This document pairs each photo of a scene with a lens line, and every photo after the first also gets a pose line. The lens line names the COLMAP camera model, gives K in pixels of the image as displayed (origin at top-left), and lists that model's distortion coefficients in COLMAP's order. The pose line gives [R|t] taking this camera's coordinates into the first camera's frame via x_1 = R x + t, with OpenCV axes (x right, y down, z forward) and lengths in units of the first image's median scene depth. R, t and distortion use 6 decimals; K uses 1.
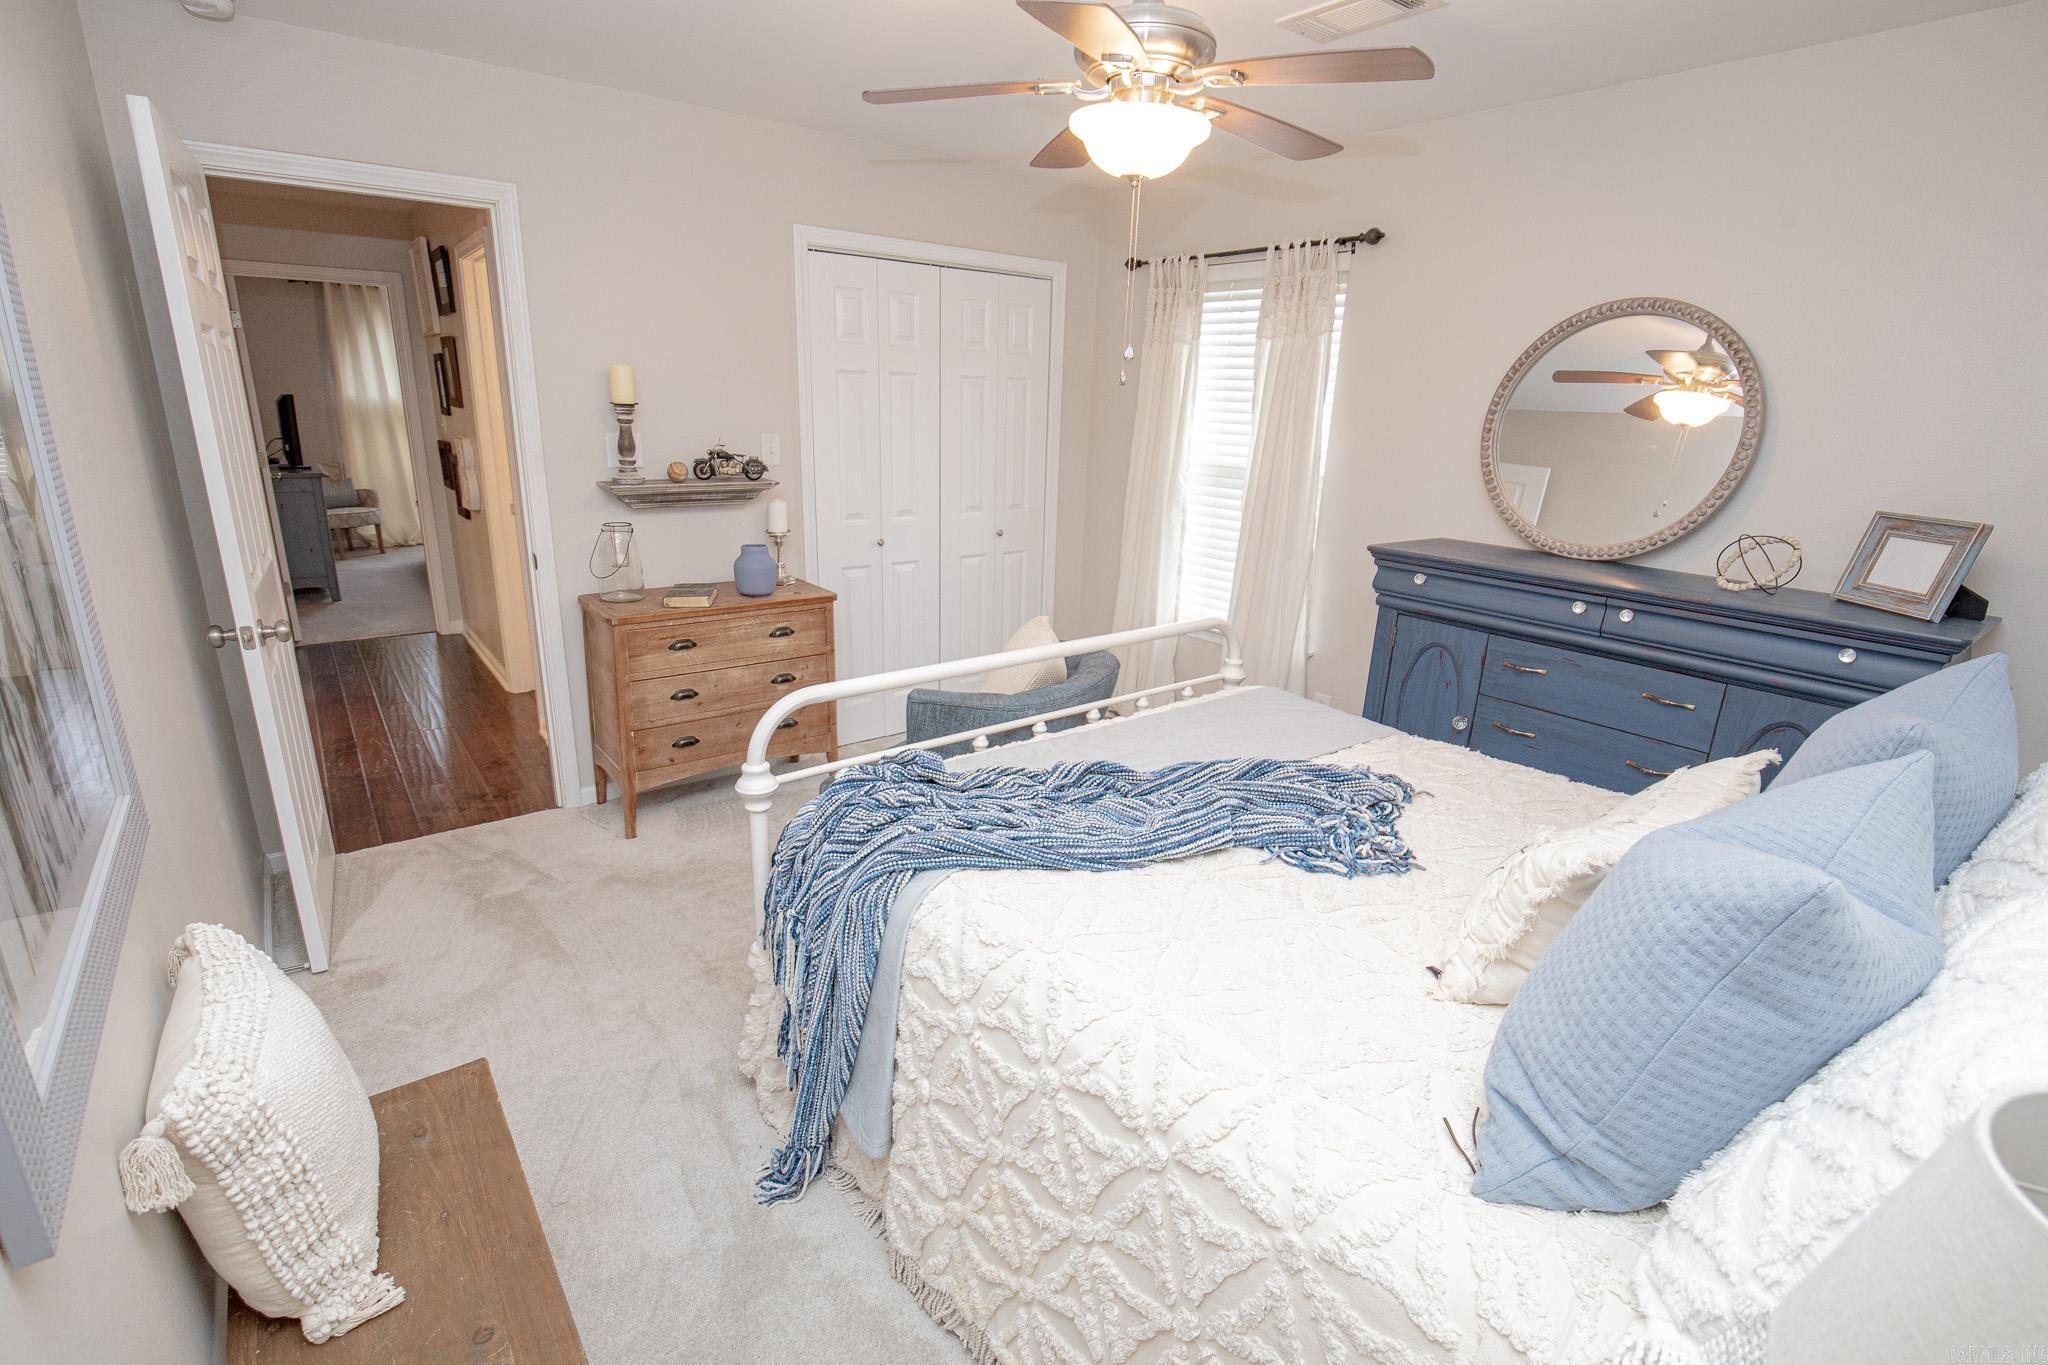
lens RADIAL K [[940.6, 0, 1009.3], [0, 940.6, 695.9], [0, 0, 1]] dist [-0.037172, 0.007559]
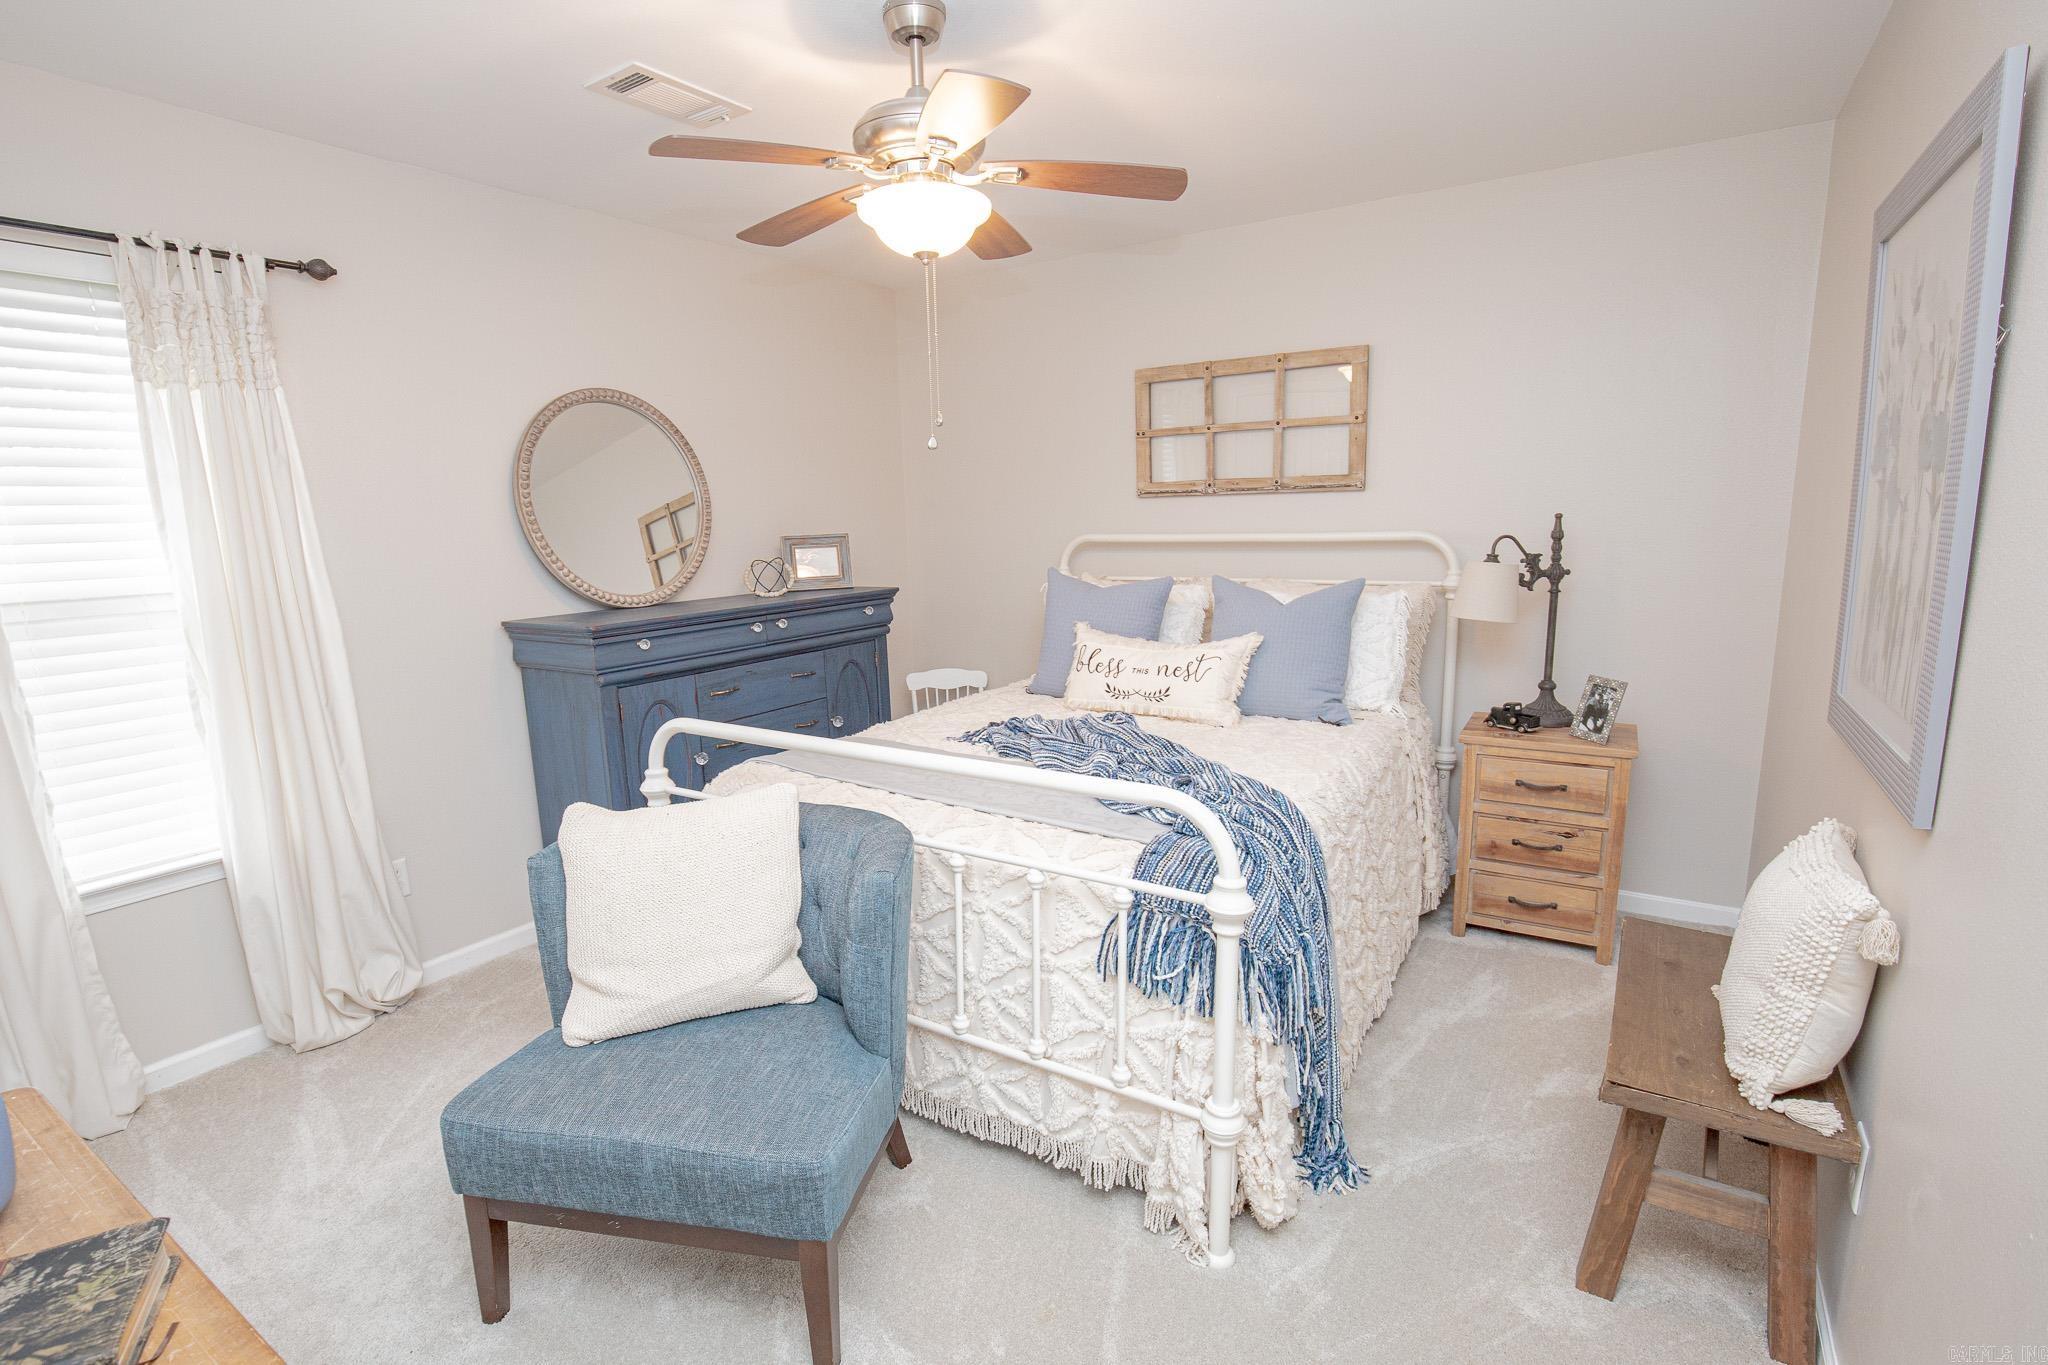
lens RADIAL K [[940.6, 0, 1009.3], [0, 940.6, 695.9], [0, 0, 1]] dist [-0.037172, 0.007559]
pose [[-0.325403, -0.205436, 0.922989, -0.634232], [0.299248, 0.903570, 0.306615, -0.265168], [-0.896975, 0.375976, -0.232548, 0.887260]]
